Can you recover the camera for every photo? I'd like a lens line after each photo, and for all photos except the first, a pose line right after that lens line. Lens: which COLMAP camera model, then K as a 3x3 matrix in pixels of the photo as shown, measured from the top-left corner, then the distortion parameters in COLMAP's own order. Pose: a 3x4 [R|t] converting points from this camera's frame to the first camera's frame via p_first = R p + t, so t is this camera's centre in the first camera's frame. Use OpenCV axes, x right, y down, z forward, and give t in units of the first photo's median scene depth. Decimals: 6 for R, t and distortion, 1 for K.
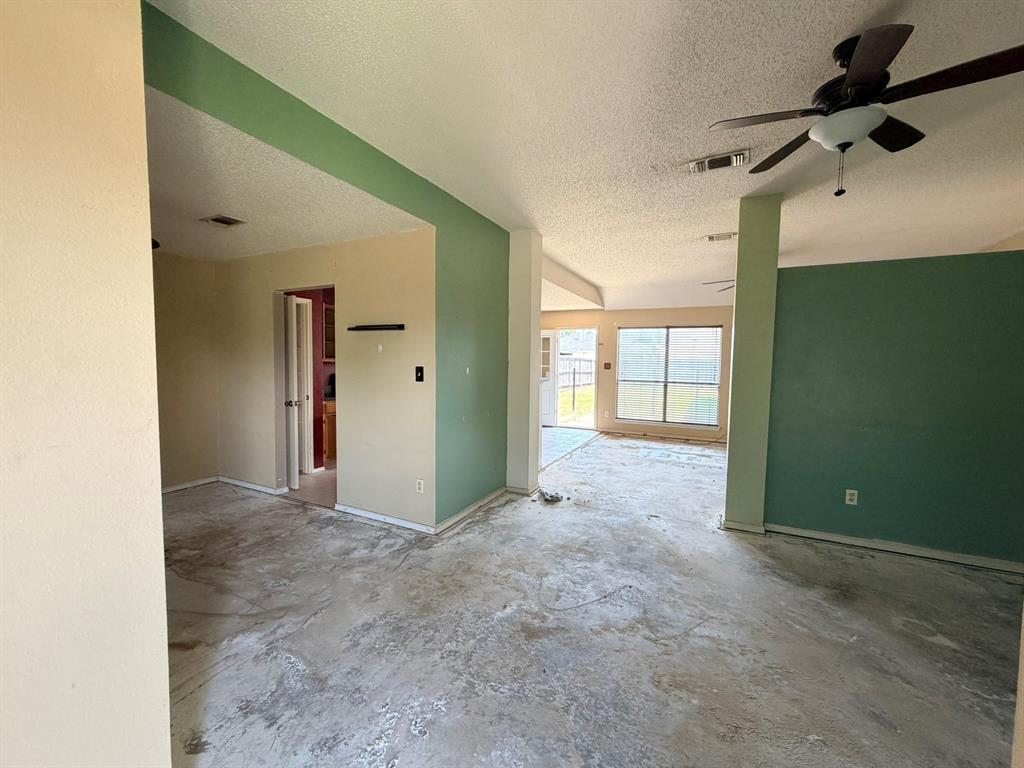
lens RADIAL K [[409.7, 0, 510.2], [0, 409.7, 382.8], [0, 0, 1]] dist [0.001020, 0.000419]
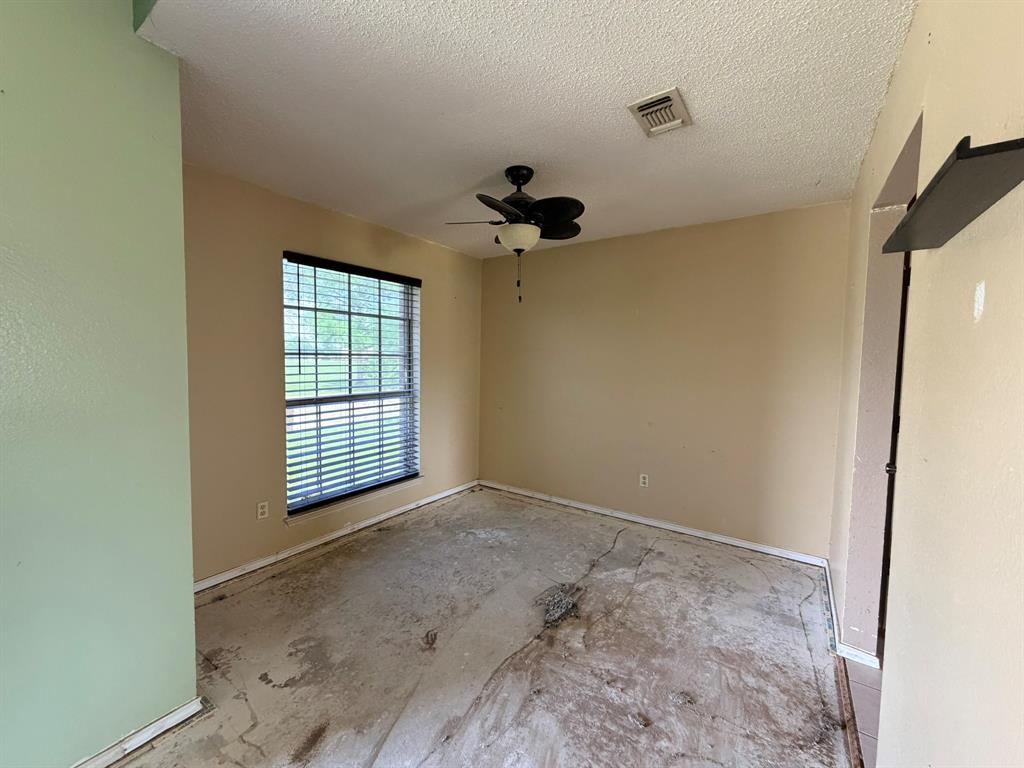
lens RADIAL K [[409.7, 0, 510.2], [0, 409.7, 382.8], [0, 0, 1]] dist [0.001020, 0.000419]
pose [[-0.140278, 0.044064, -0.989131, -0.079877], [-0.070928, 0.995995, 0.054429, -0.037478], [0.987568, 0.077792, -0.136591, 0.743365]]
